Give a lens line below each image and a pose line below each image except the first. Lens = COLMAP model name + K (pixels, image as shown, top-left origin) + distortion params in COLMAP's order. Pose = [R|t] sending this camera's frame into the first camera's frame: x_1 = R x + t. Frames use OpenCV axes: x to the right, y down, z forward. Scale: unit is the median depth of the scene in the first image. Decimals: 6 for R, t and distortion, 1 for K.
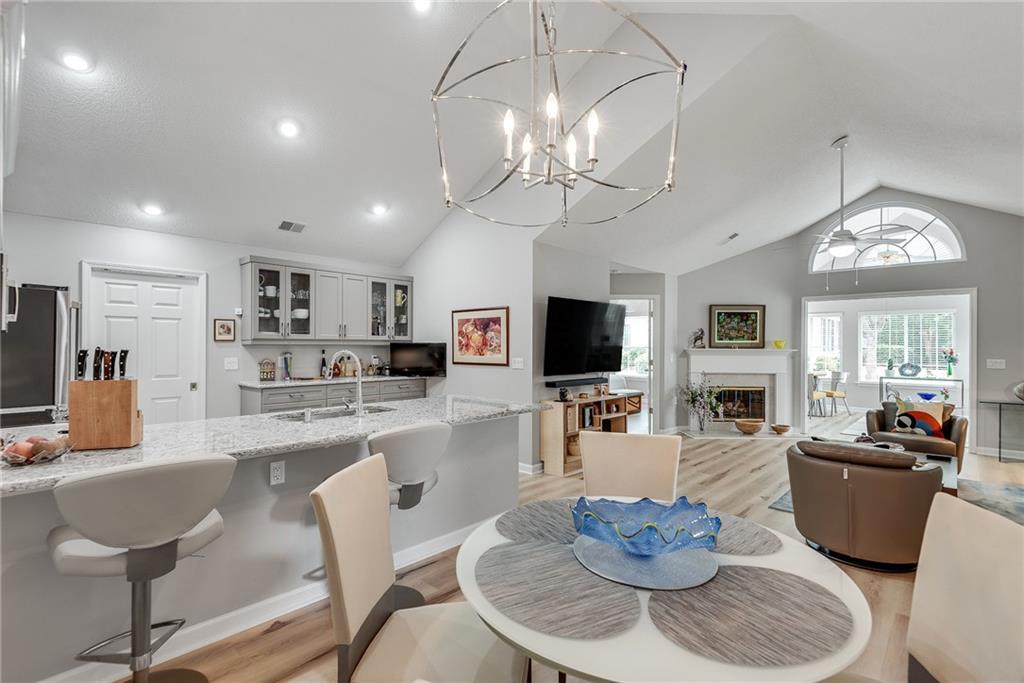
lens RADIAL K [[473.1, 0, 517.1], [0, 473.1, 343.3], [0, 0, 1]] dist [0.028977, -0.013991]
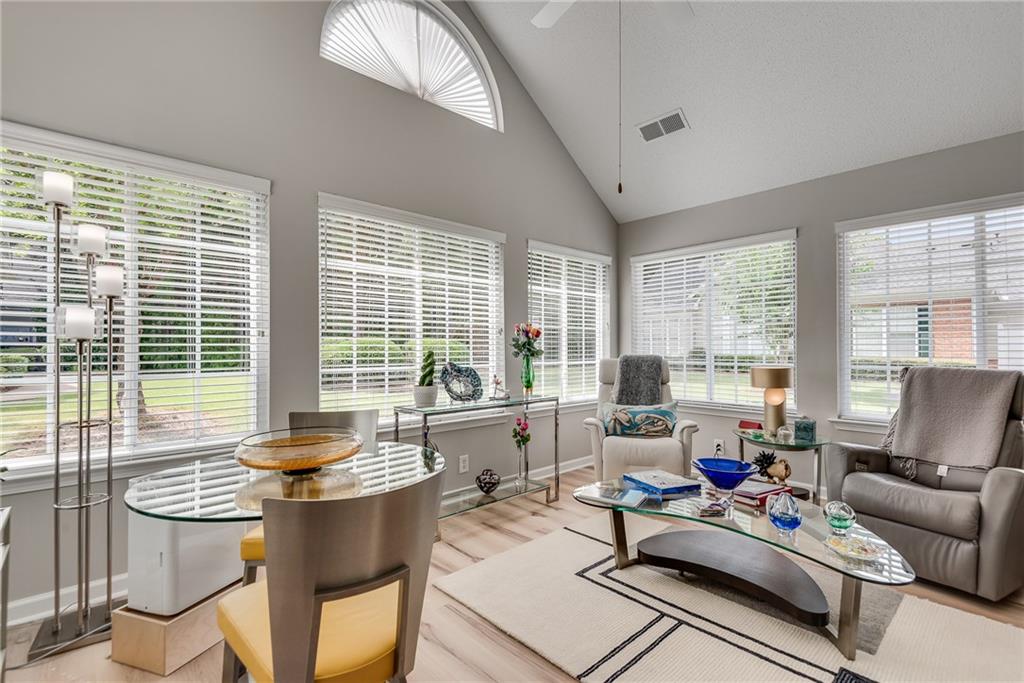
lens RADIAL K [[473.1, 0, 517.6], [0, 473.1, 342.7], [0, 0, 1]] dist [0.028977, -0.013991]
pose [[0.074975, 0.006100, 0.997167, 0.610441], [-0.003807, 0.999976, -0.005831, 0.036845], [-0.997178, -0.003359, 0.074996, 1.195443]]
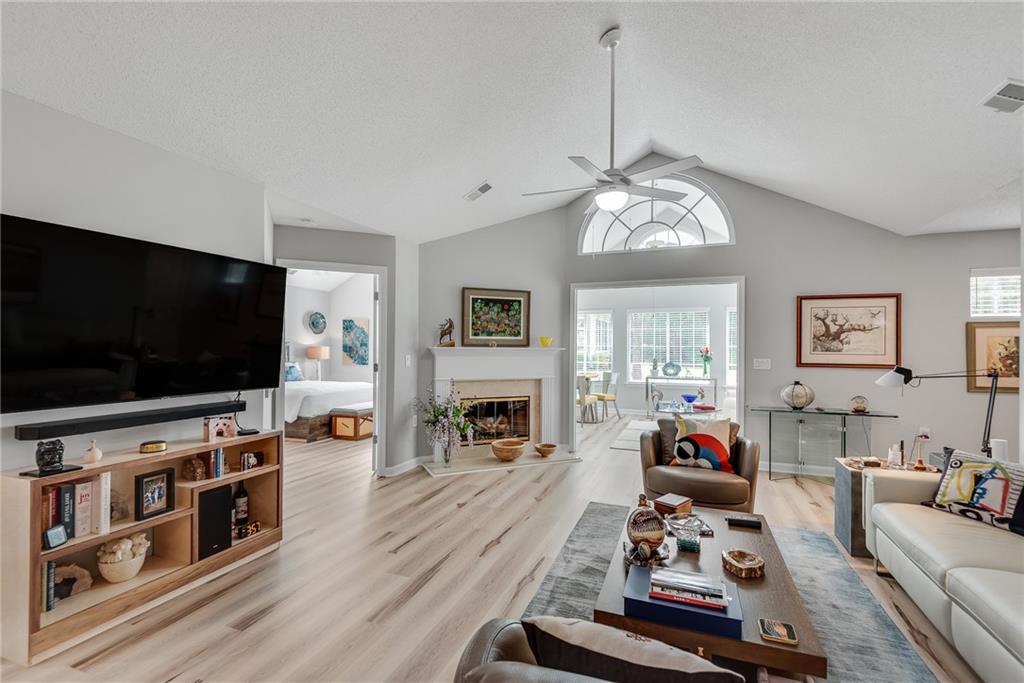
lens RADIAL K [[473.1, 0, 509.1], [0, 473.1, 339.5], [0, 0, 1]] dist [0.028977, -0.013991]
pose [[0.928390, 0.006201, 0.371555, 0.208546], [-0.003722, 0.999966, -0.007389, 0.004820], [-0.371589, 0.005477, 0.928381, 0.305284]]
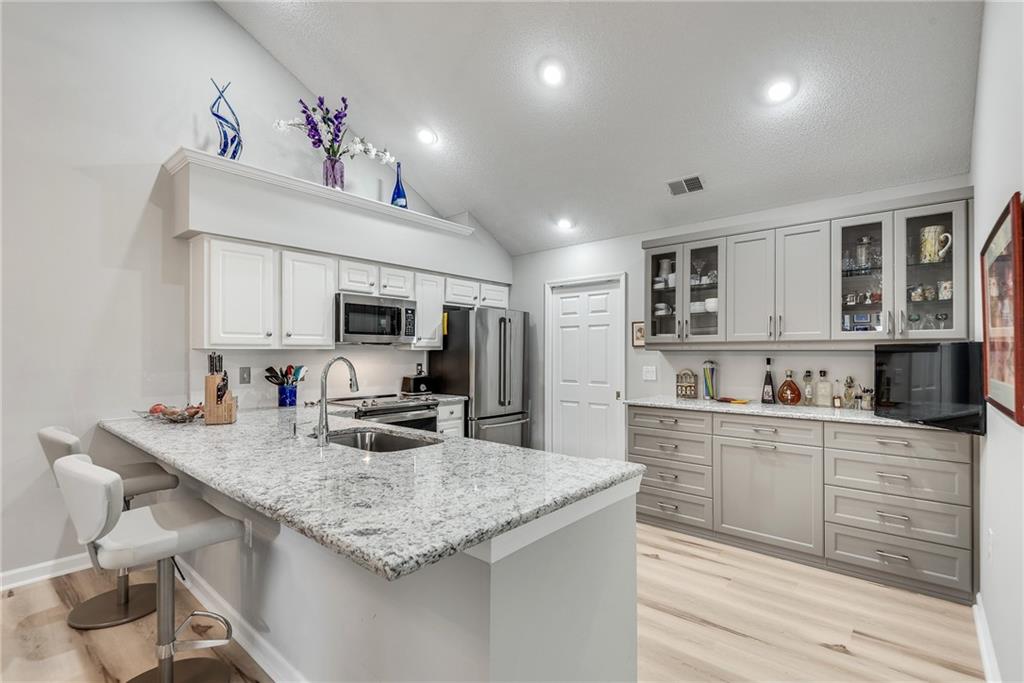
lens RADIAL K [[473.1, 0, 517.4], [0, 473.1, 352.2], [0, 0, 1]] dist [0.028977, -0.013991]
pose [[0.042257, -0.013541, -0.999015, 0.162337], [-0.003132, 0.999901, -0.013686, 0.011650], [0.999102, 0.003707, 0.042210, 0.503198]]
